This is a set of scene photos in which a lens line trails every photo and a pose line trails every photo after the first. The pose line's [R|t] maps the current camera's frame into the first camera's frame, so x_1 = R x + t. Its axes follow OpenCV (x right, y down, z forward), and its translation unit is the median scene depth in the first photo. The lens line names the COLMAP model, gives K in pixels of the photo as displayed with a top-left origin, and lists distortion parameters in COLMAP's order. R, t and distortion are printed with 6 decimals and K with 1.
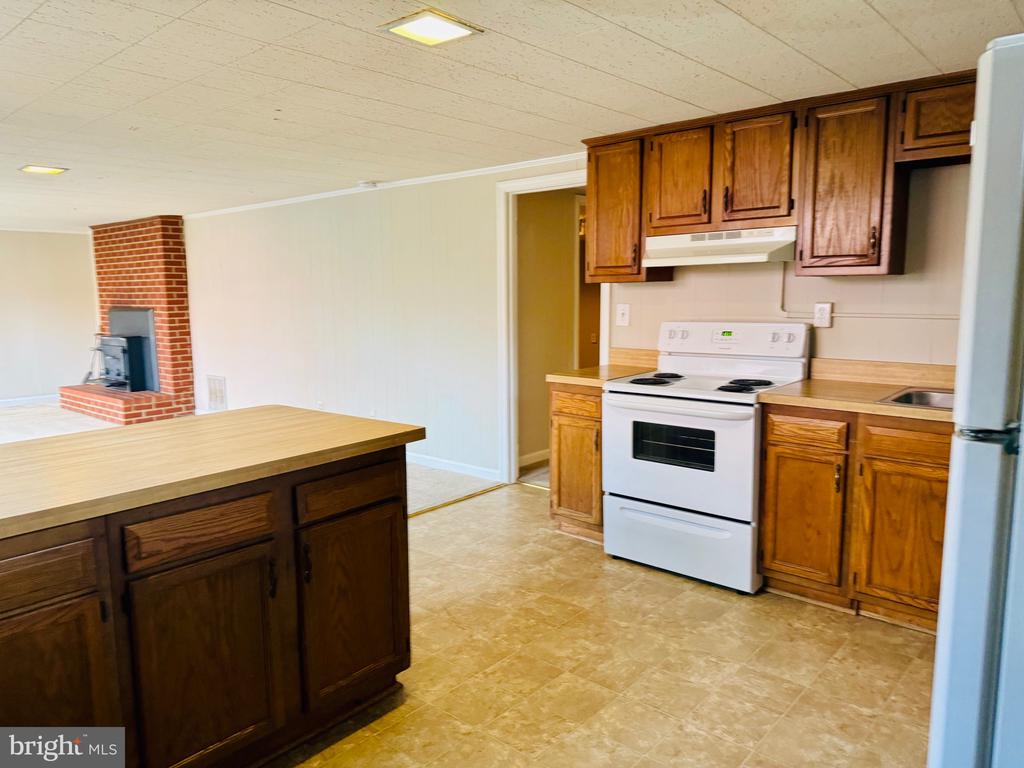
lens RADIAL K [[717.6, 0, 512.5], [0, 717.6, 384.8], [0, 0, 1]] dist [0.006182, -0.004502]
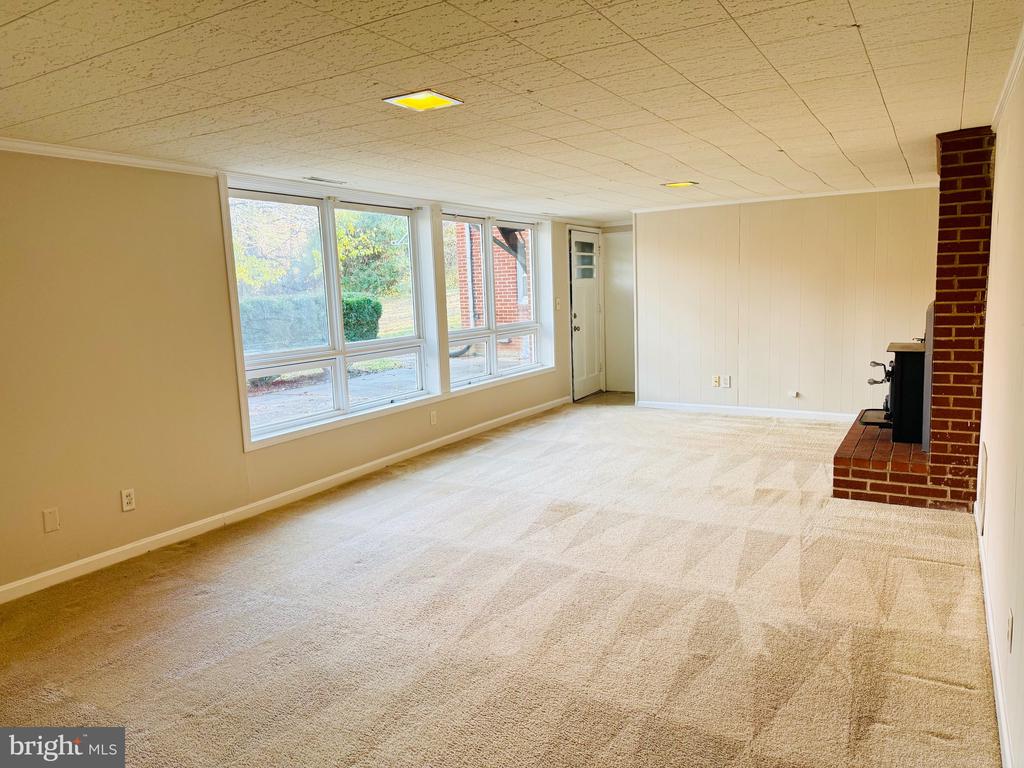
lens RADIAL K [[717.6, 0, 511.8], [0, 717.6, 380.7], [0, 0, 1]] dist [0.006182, -0.004502]
pose [[0.183089, 0.131404, -0.974275, -0.004228], [-0.099978, 0.988377, 0.114518, -0.080477], [0.977999, 0.076439, 0.194099, 0.575910]]
